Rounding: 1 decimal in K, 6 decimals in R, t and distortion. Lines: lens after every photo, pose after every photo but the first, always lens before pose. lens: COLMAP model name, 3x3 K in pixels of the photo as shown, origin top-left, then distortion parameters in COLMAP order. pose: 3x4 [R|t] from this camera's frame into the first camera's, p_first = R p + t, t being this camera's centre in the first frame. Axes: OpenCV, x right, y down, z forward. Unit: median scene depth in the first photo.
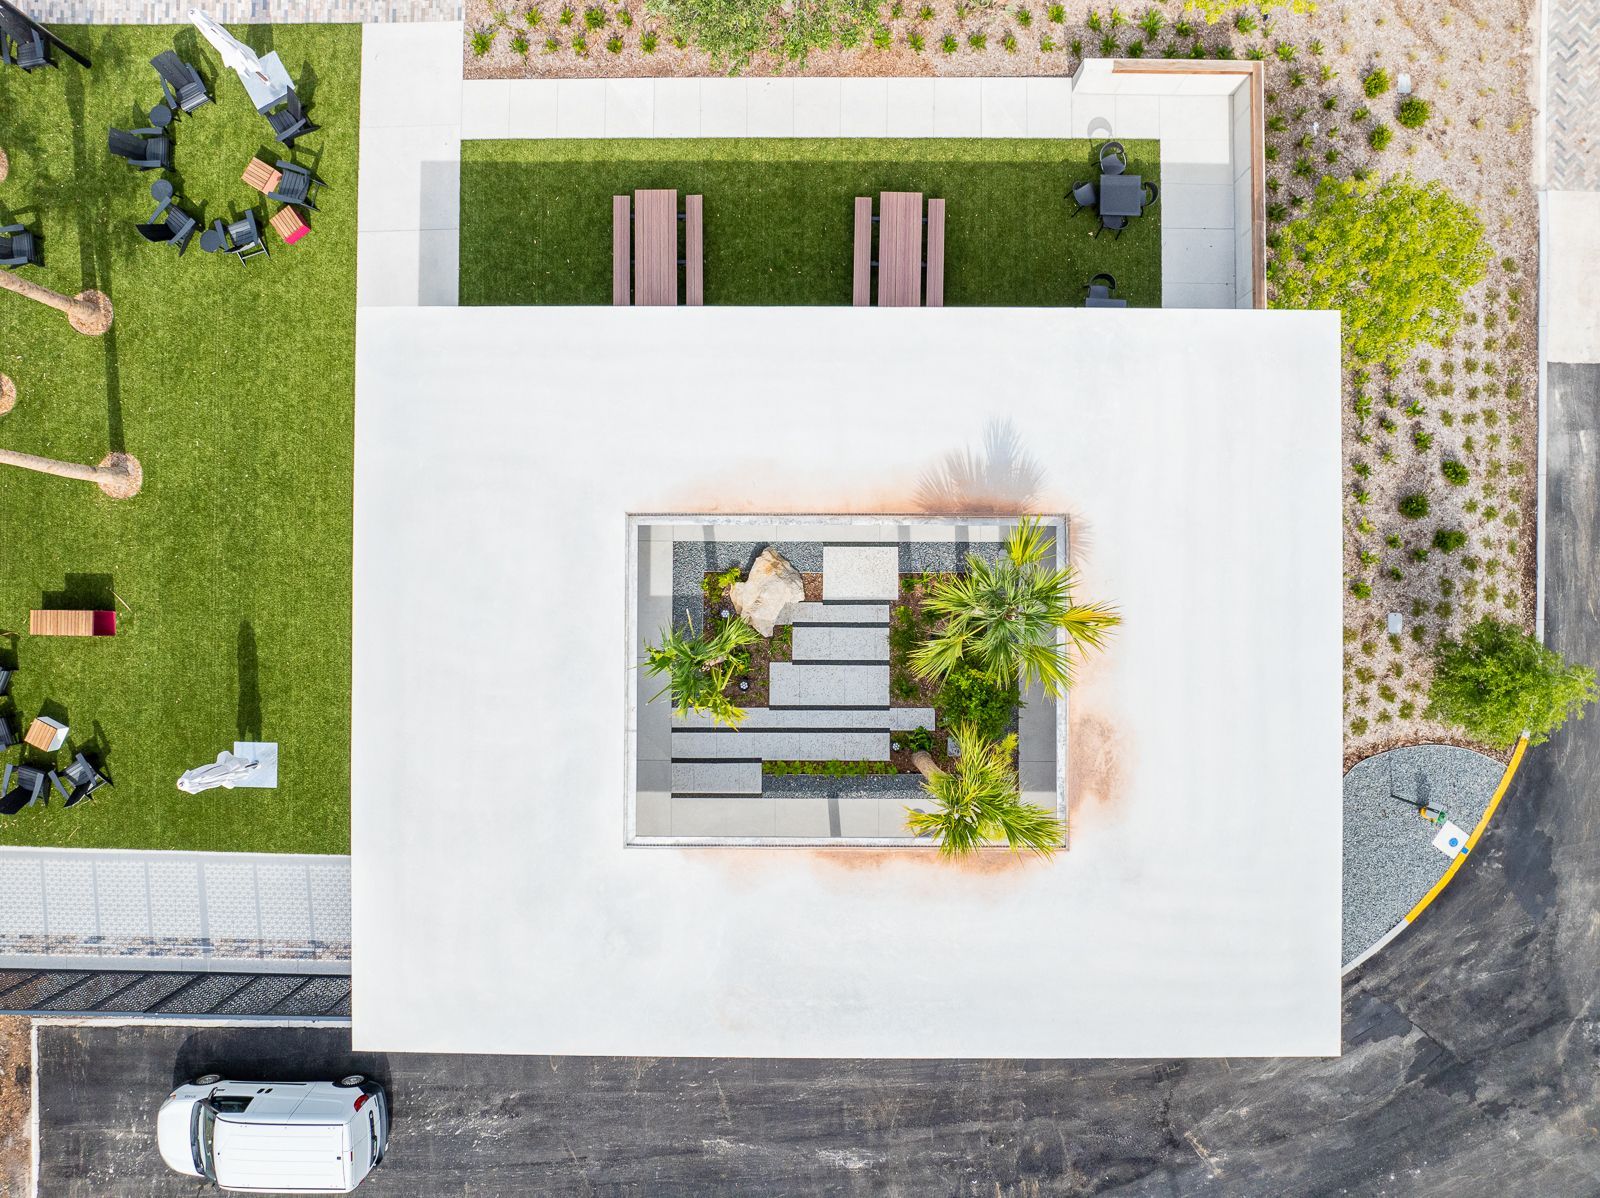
lens RADIAL K [[1125.6, 0, 805.7], [0, 1125.6, 595.1], [0, 0, 1]] dist [-0.049764, 0.023552]
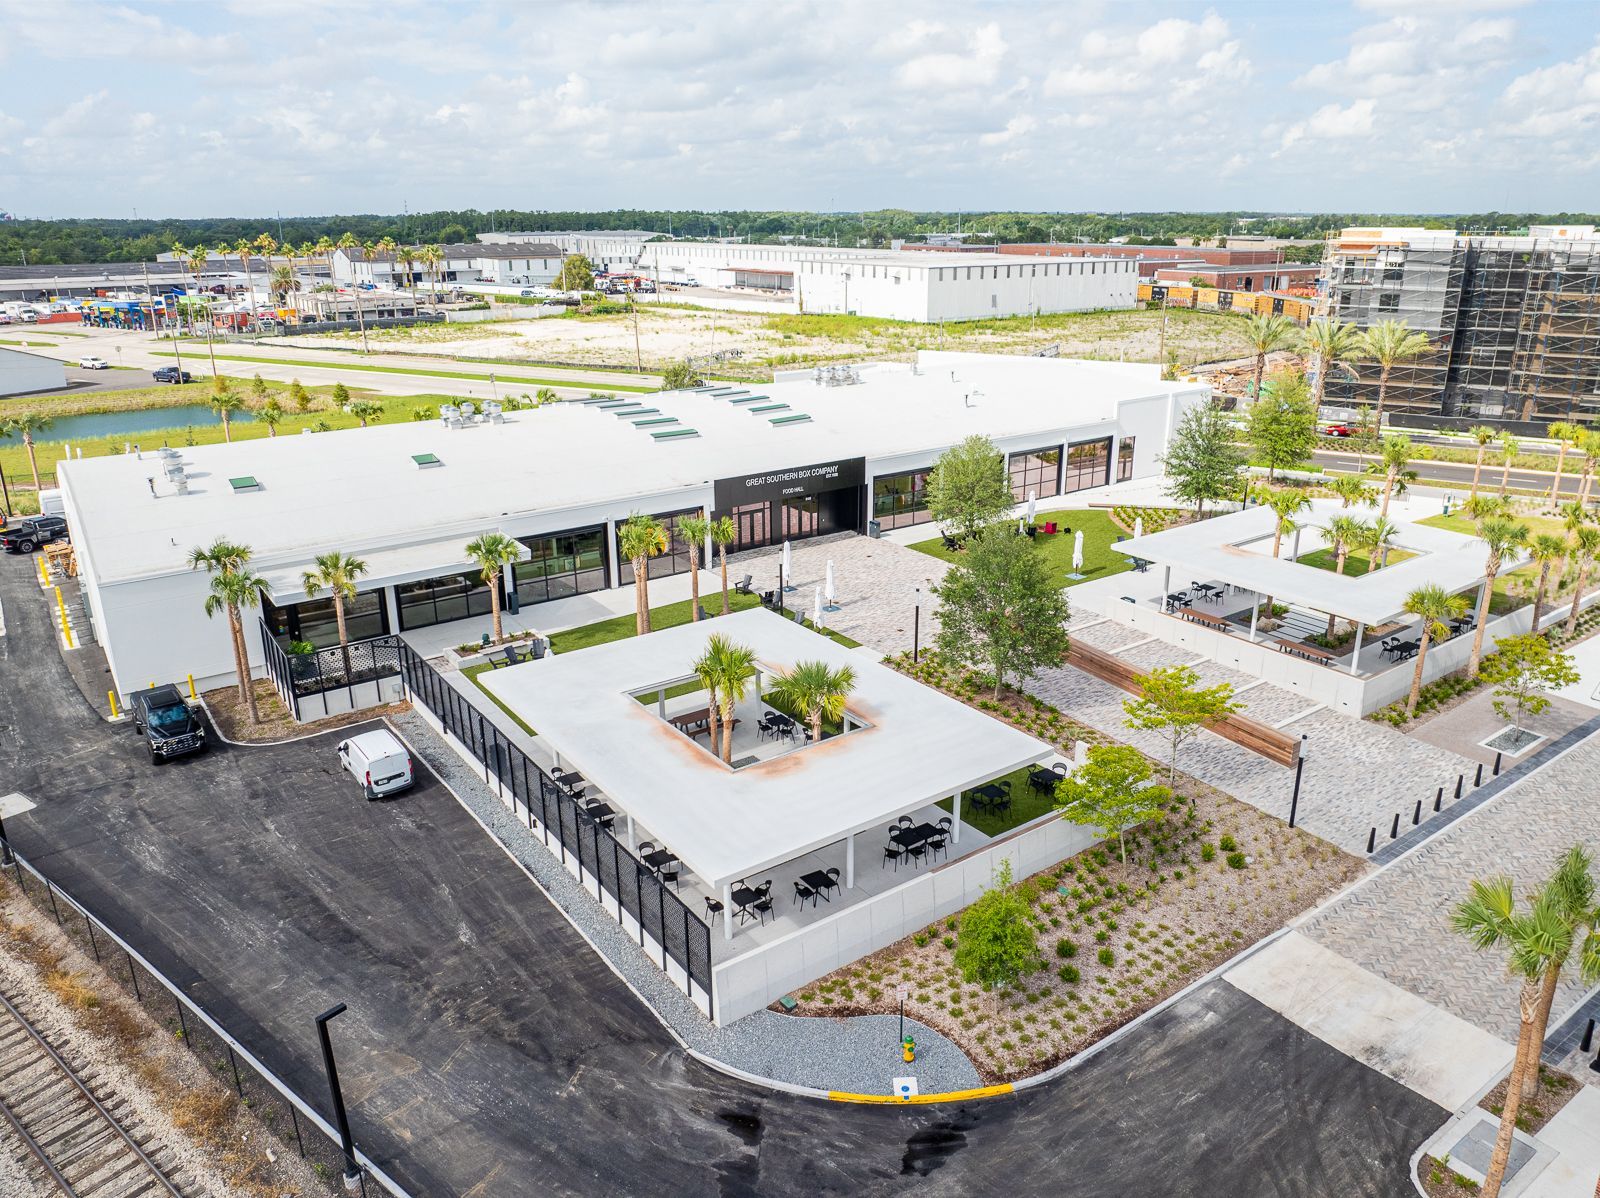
lens RADIAL K [[1120.4, 0, 807.2], [0, 1120.4, 597.8], [0, 0, 1]] dist [-0.046151, 0.029671]
pose [[0.589489, 0.267216, -0.762298, 1.294276], [-0.807742, 0.203674, -0.553235, 0.862960], [0.007427, 0.941867, 0.335905, 0.102738]]
